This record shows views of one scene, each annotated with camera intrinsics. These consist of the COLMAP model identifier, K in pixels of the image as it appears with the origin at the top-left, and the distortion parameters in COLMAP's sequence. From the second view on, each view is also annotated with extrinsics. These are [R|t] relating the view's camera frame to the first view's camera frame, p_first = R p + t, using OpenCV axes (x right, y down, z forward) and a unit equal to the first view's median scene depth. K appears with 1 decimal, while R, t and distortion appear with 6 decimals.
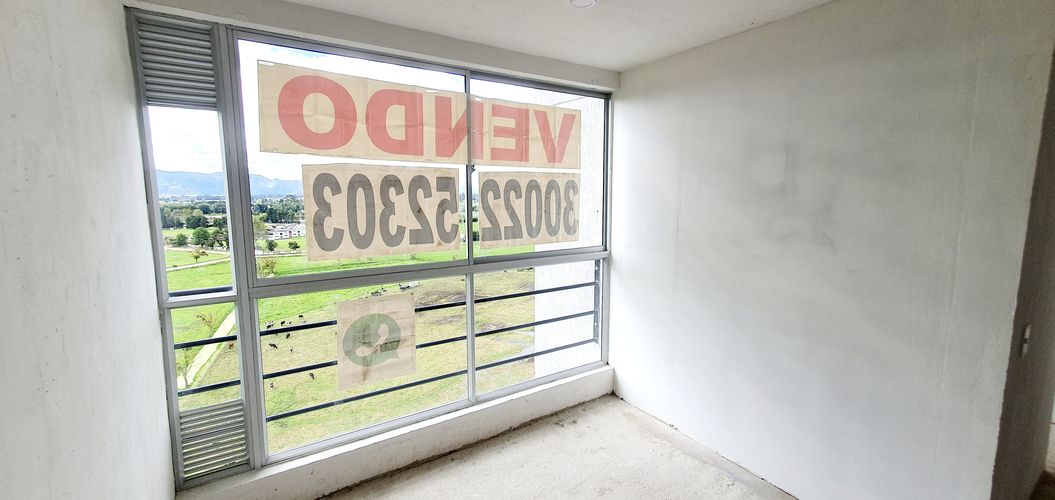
lens RADIAL K [[422.3, 0, 519.6], [0, 422.3, 231.0], [0, 0, 1]] dist [0.003069, -0.000459]
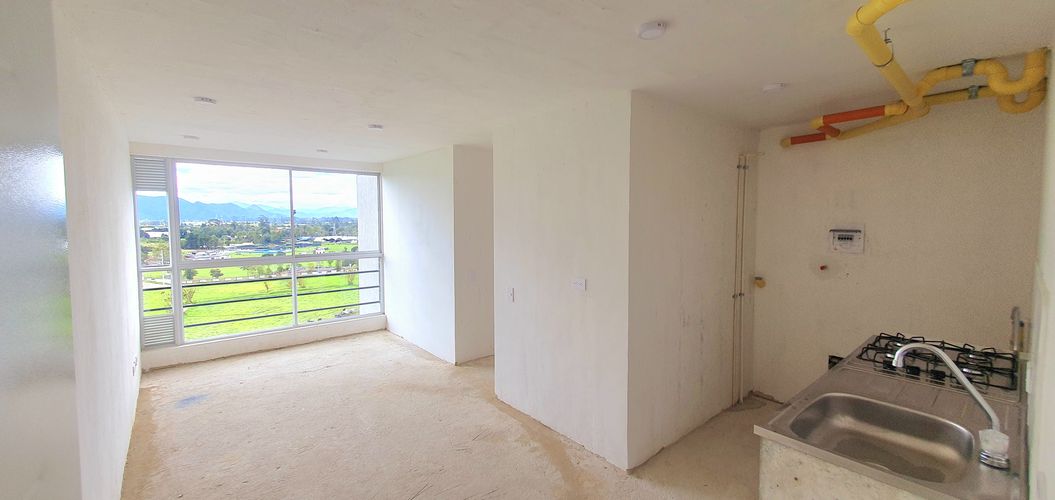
lens RADIAL K [[422.3, 0, 524.7], [0, 422.3, 235.0], [0, 0, 1]] dist [0.003069, -0.000459]
pose [[0.990571, -0.002640, 0.136974, 0.633005], [0.009269, 0.998815, -0.047774, 0.066208], [-0.136685, 0.048594, 0.989422, -1.066810]]
